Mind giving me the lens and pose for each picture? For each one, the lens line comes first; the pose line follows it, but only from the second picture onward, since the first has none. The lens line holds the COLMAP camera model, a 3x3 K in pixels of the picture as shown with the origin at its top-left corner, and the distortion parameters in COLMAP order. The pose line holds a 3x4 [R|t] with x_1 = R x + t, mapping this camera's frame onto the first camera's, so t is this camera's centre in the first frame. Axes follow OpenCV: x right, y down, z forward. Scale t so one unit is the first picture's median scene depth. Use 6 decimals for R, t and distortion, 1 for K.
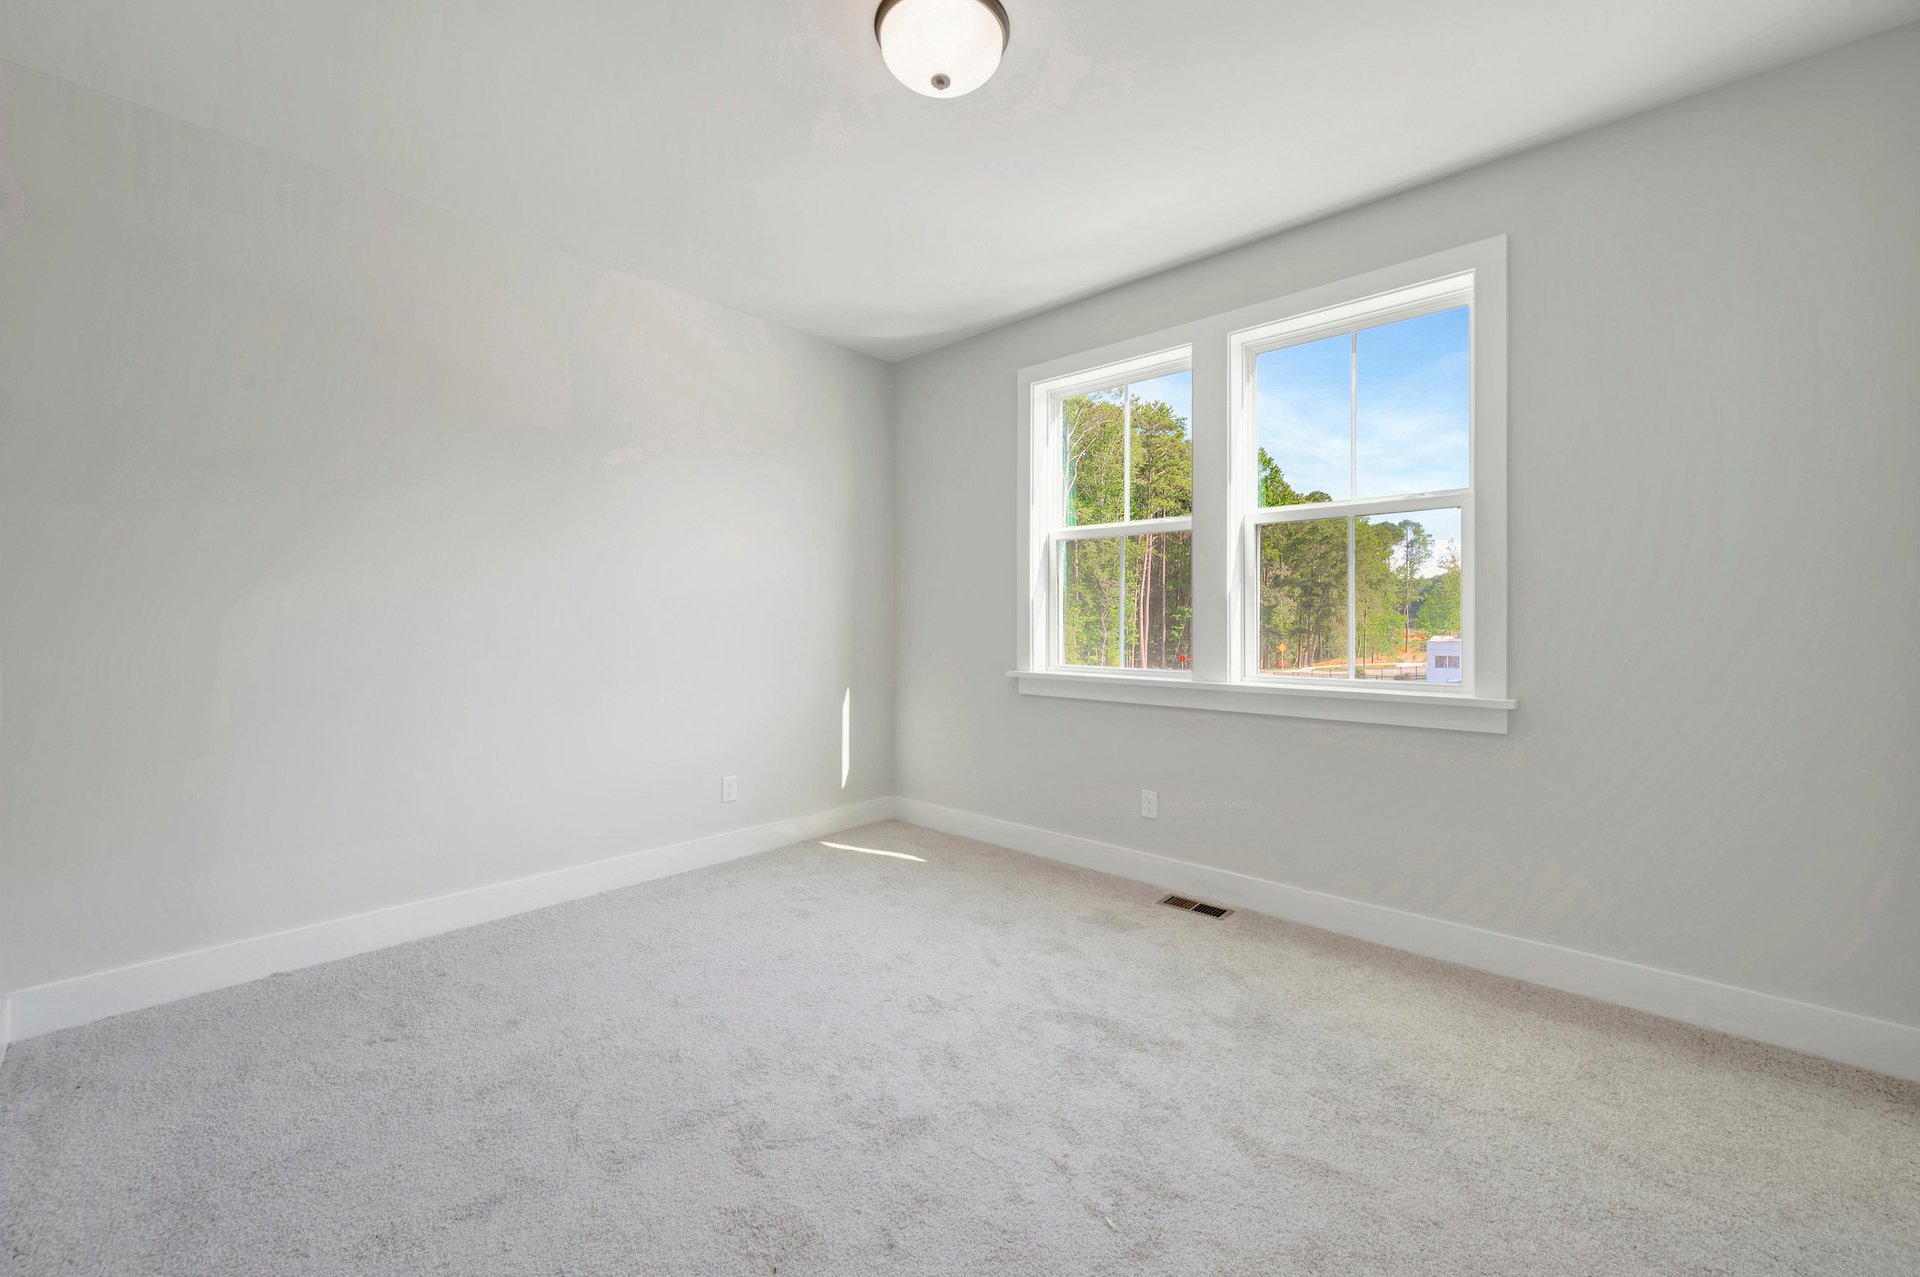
lens RADIAL K [[777.2, 0, 955.4], [0, 777.2, 610.0], [0, 0, 1]] dist [0.060958, -0.000087]
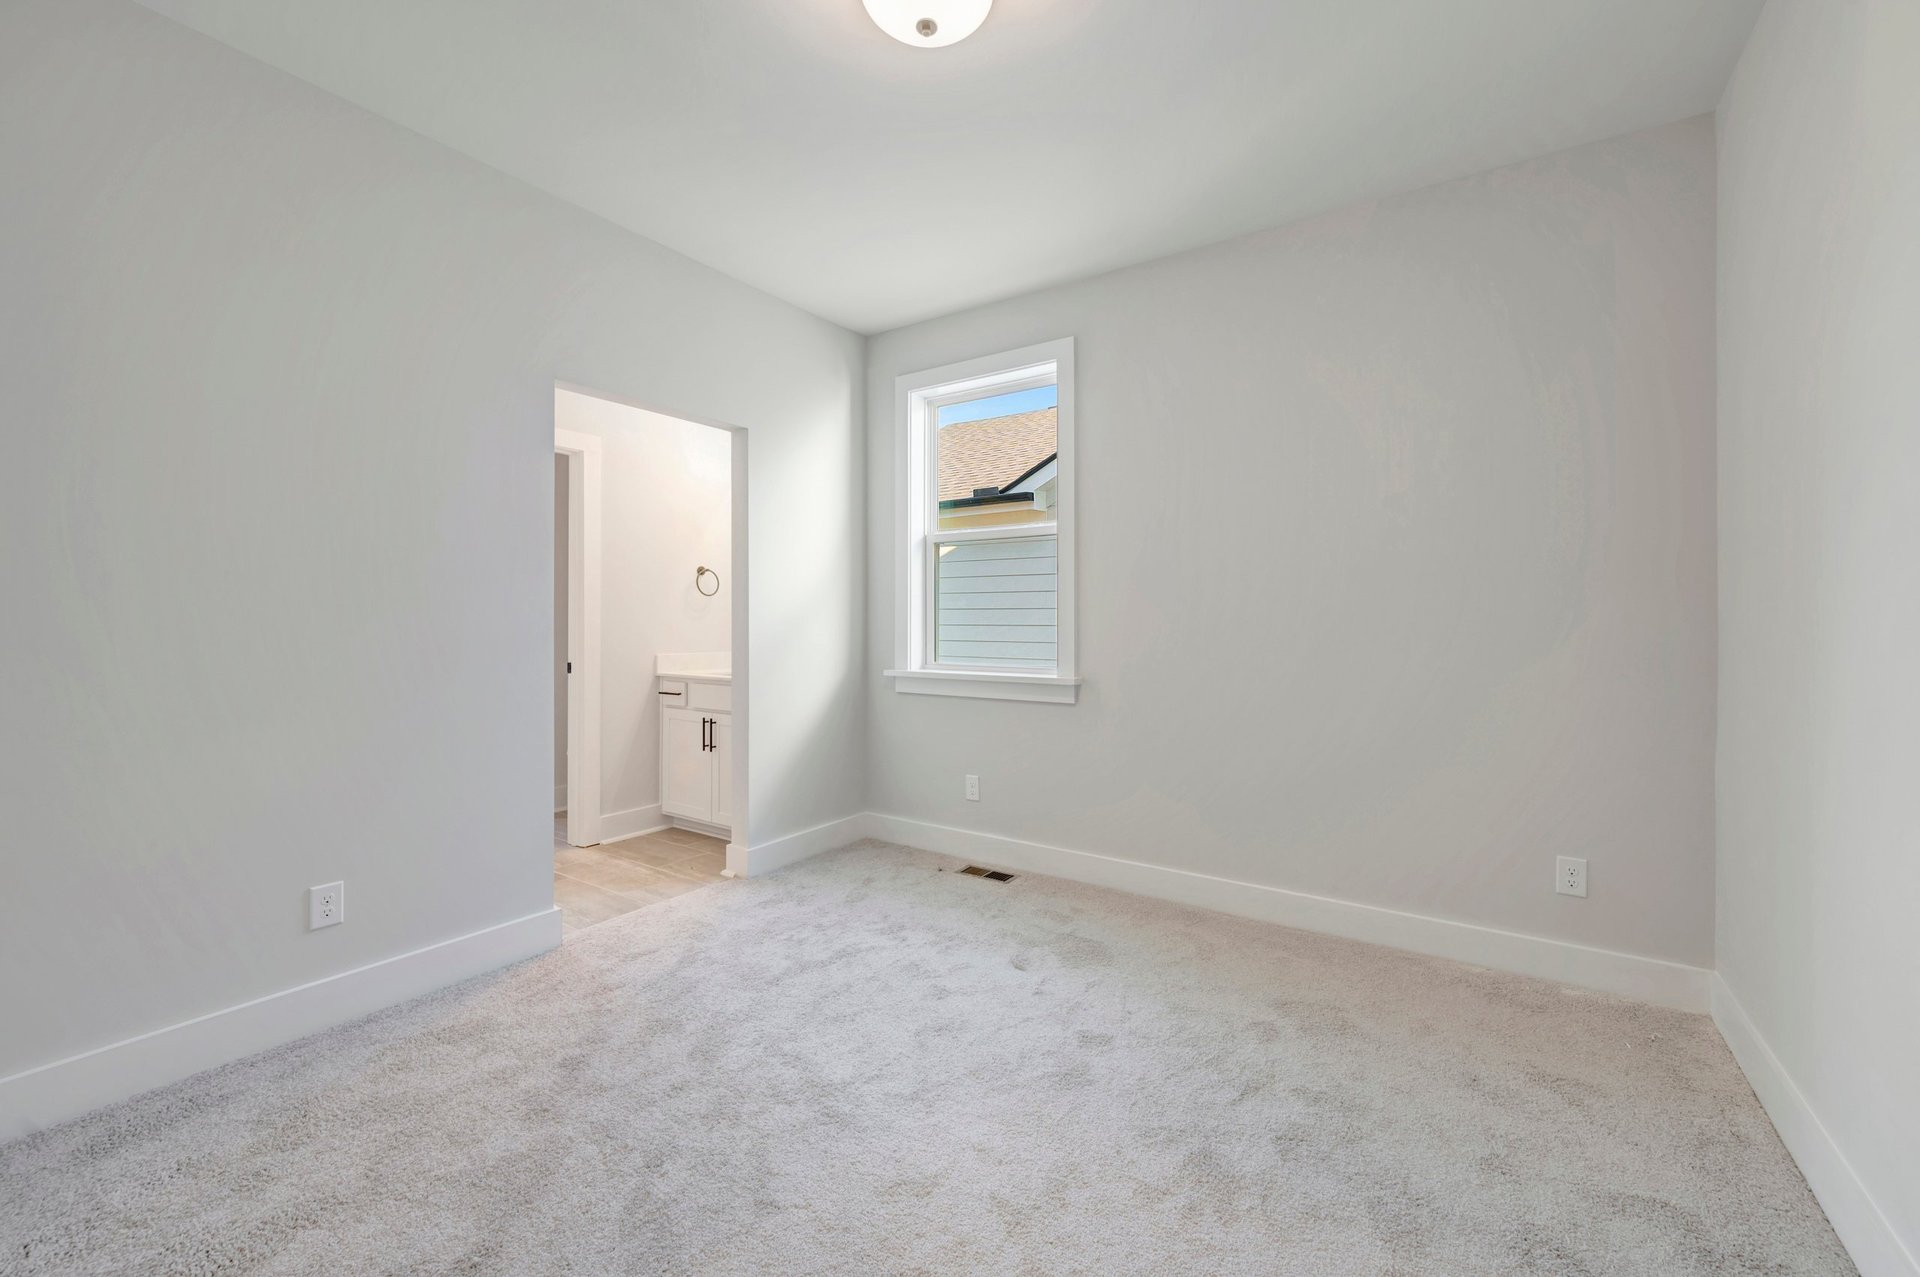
lens RADIAL K [[777.2, 0, 955.4], [0, 777.2, 610.0], [0, 0, 1]] dist [0.060958, -0.000087]
pose [[0.992872, -0.002711, 0.119151, 0.123213], [0.002813, 0.999996, -0.000689, -0.001198], [-0.119148, 0.001020, 0.992876, -0.107492]]
